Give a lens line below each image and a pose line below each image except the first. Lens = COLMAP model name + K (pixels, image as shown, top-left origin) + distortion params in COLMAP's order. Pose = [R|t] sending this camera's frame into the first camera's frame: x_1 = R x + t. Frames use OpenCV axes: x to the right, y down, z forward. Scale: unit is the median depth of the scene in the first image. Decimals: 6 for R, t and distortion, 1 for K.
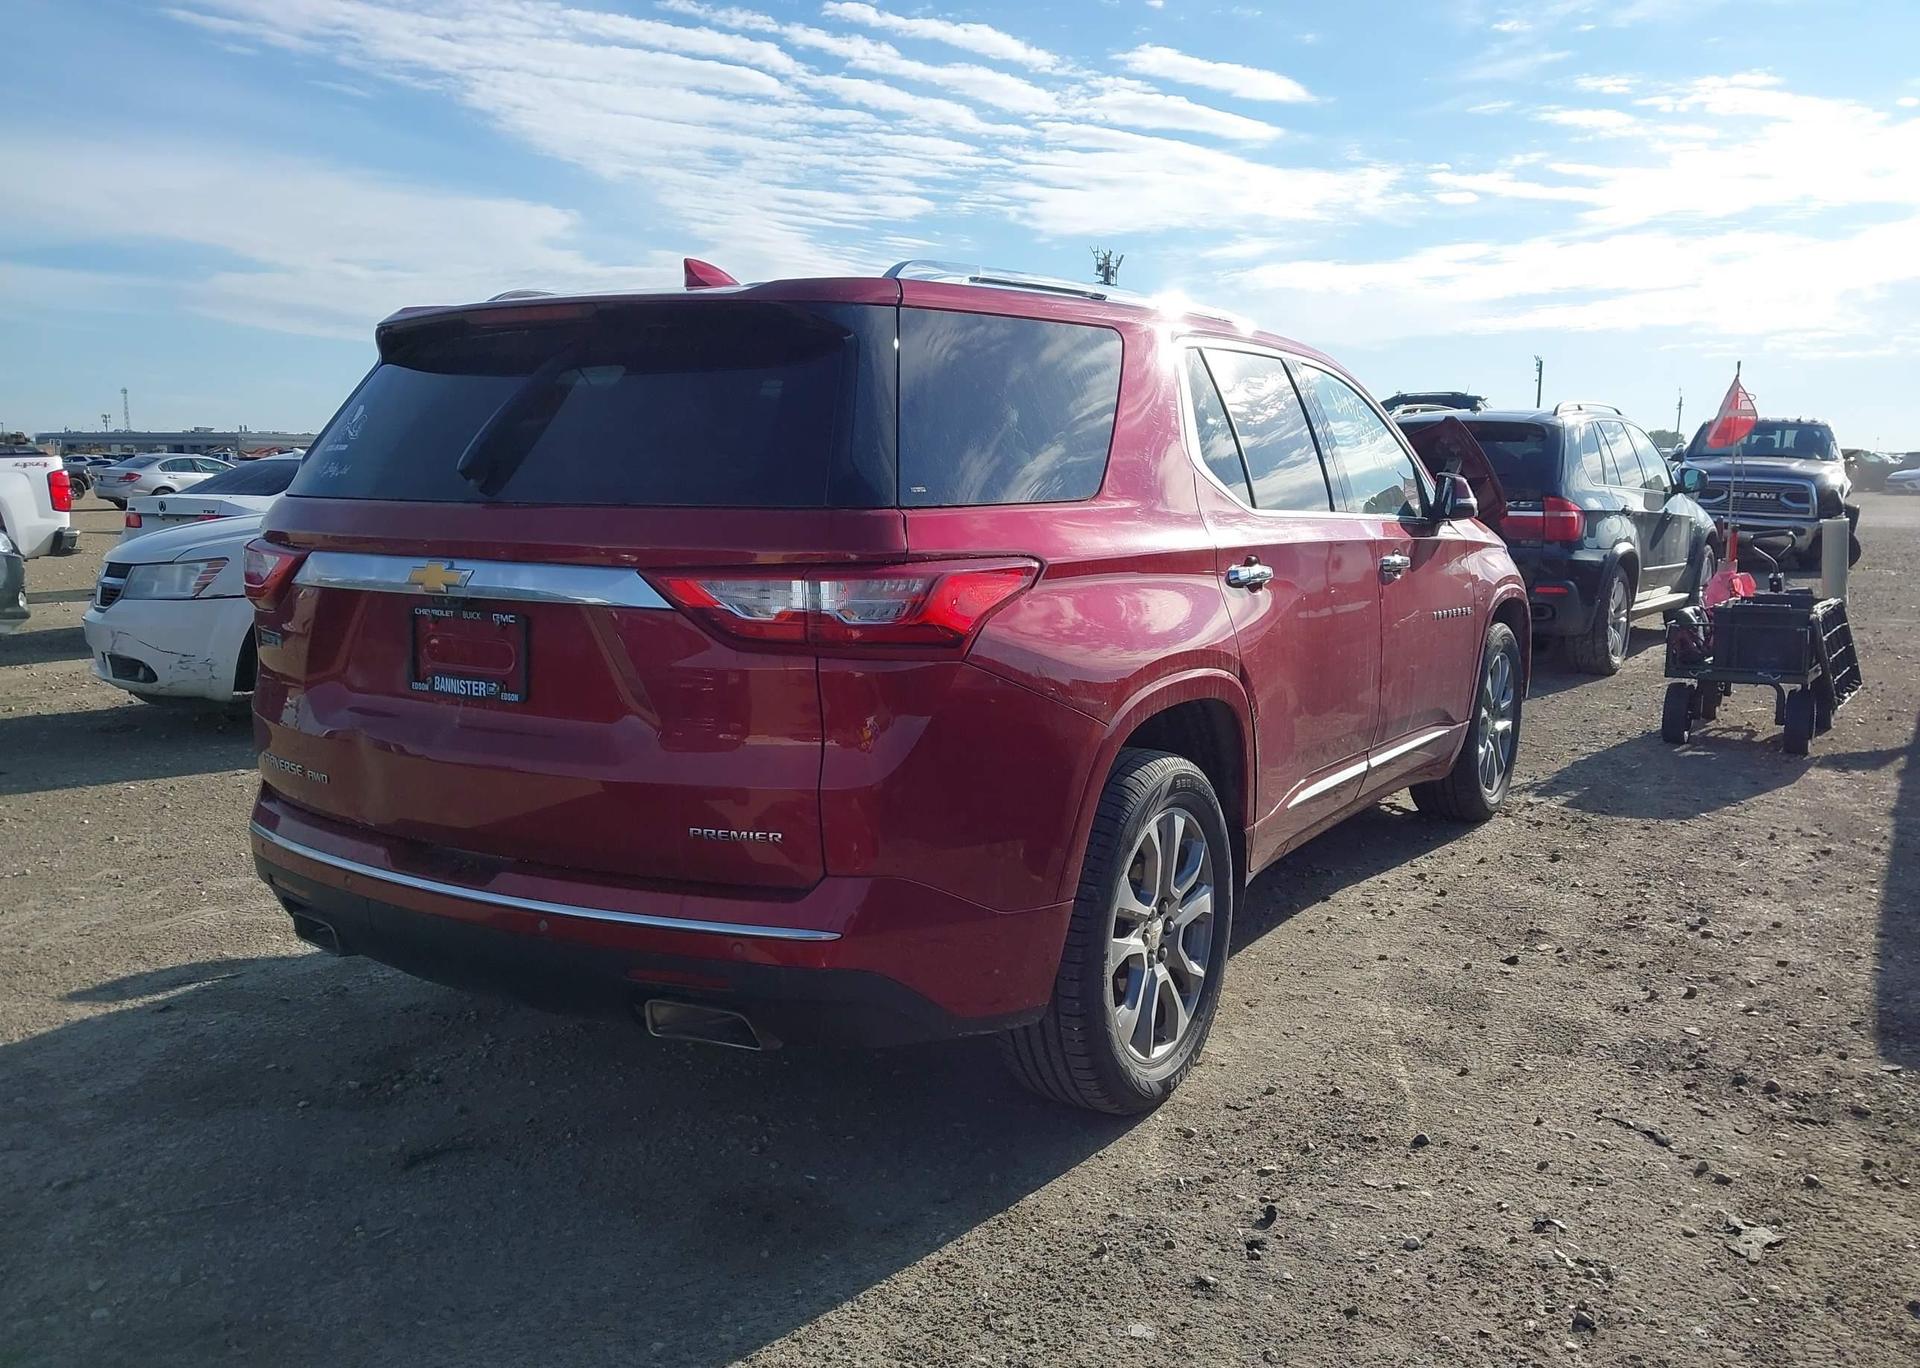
lens RADIAL K [[1542.2, 0, 964.3], [0, 1542.2, 684.4], [0, 0, 1]] dist [0.018075, -0.016047]
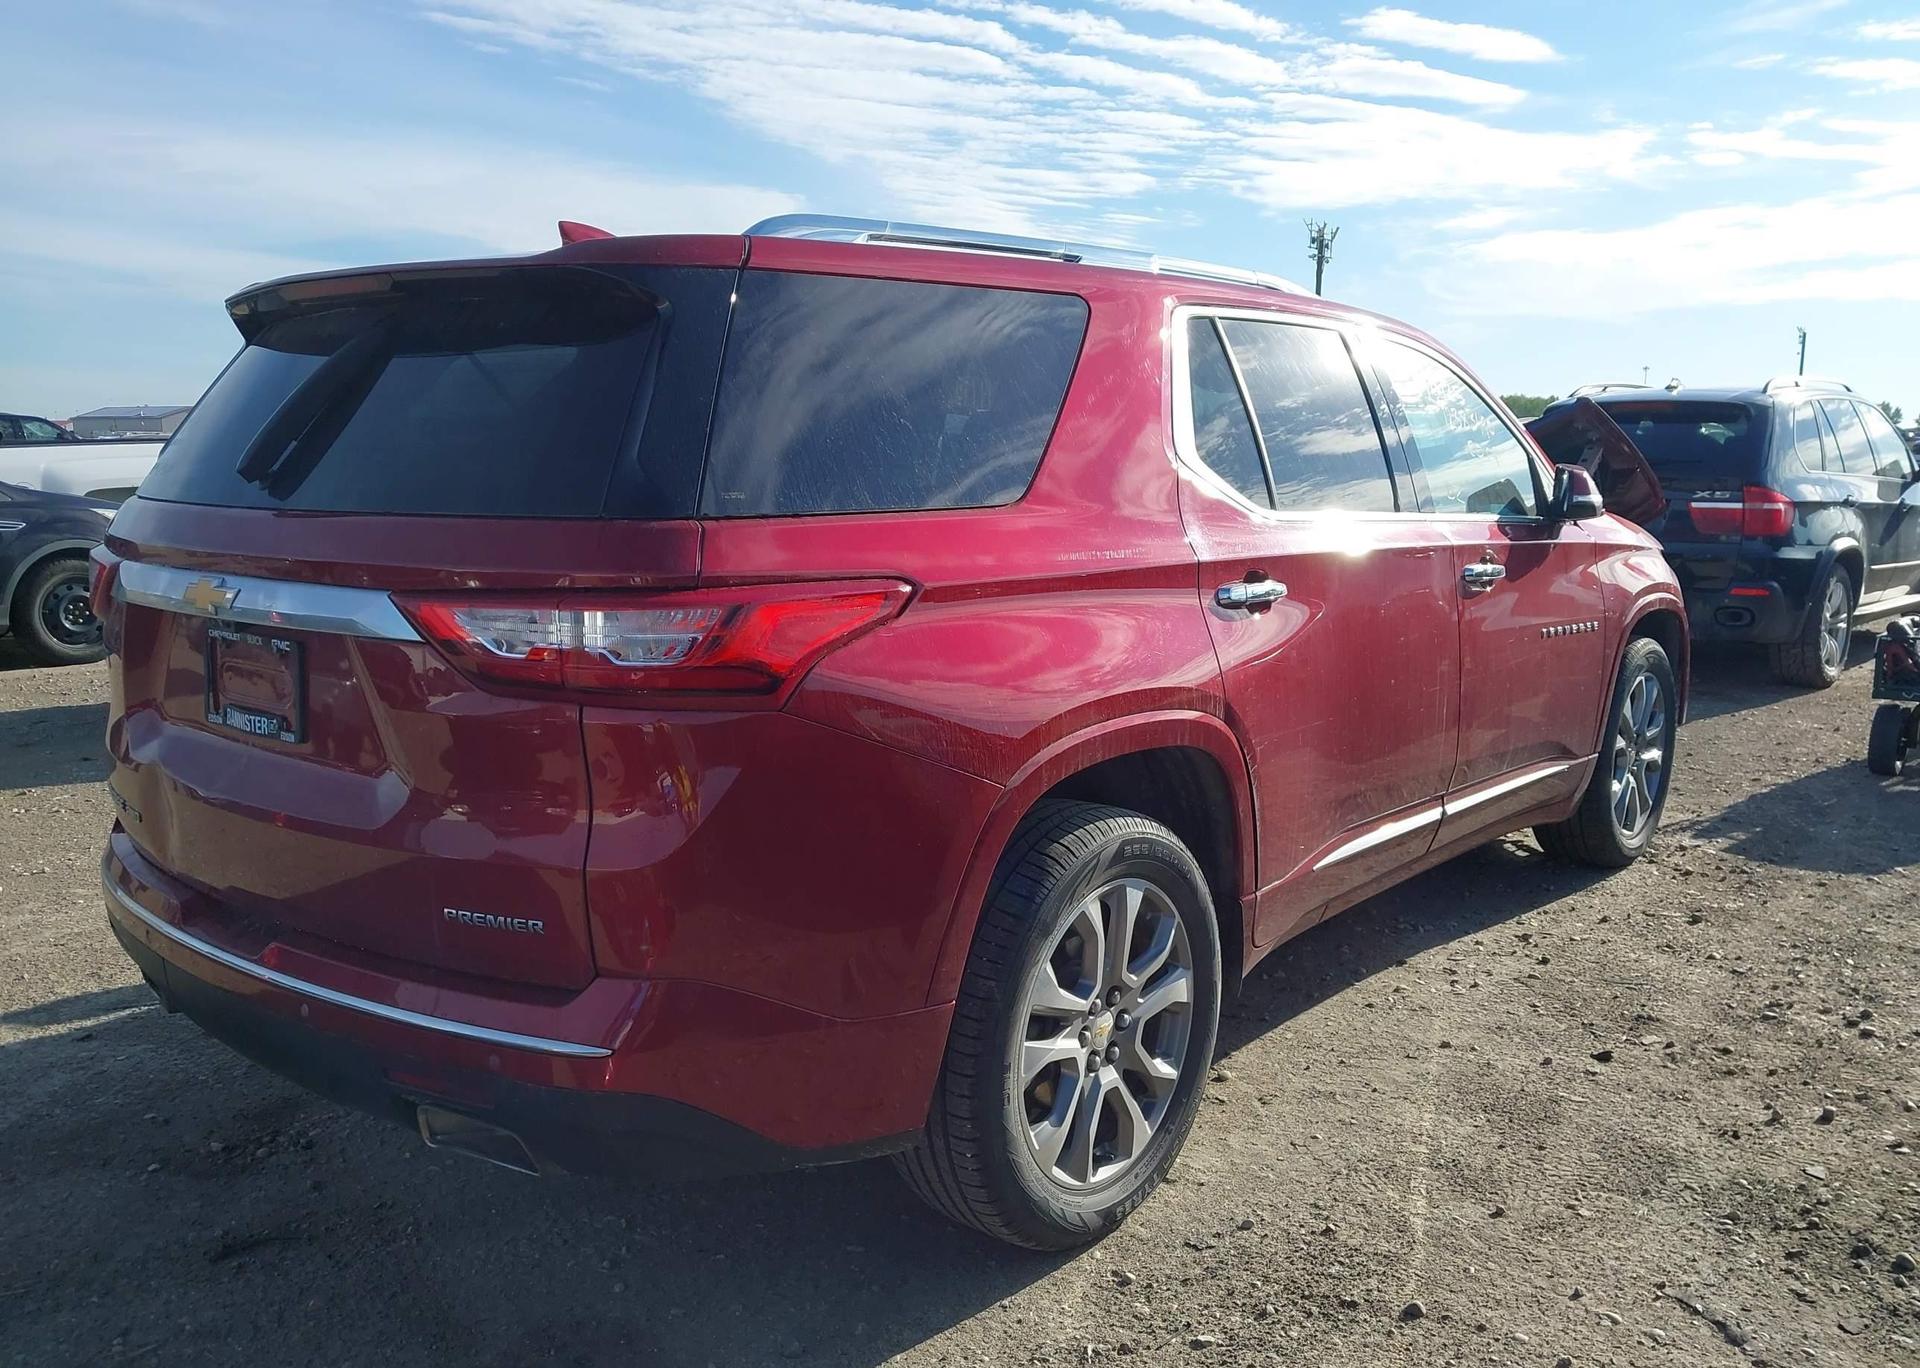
lens RADIAL K [[1542.2, 0, 961.9], [0, 1542.2, 682.8], [0, 0, 1]] dist [0.018075, -0.016047]
pose [[0.989993, 0.020912, -0.139560, 0.117273], [-0.019272, 0.999729, 0.013093, -0.024285], [0.139796, -0.010272, 0.990127, 0.125822]]
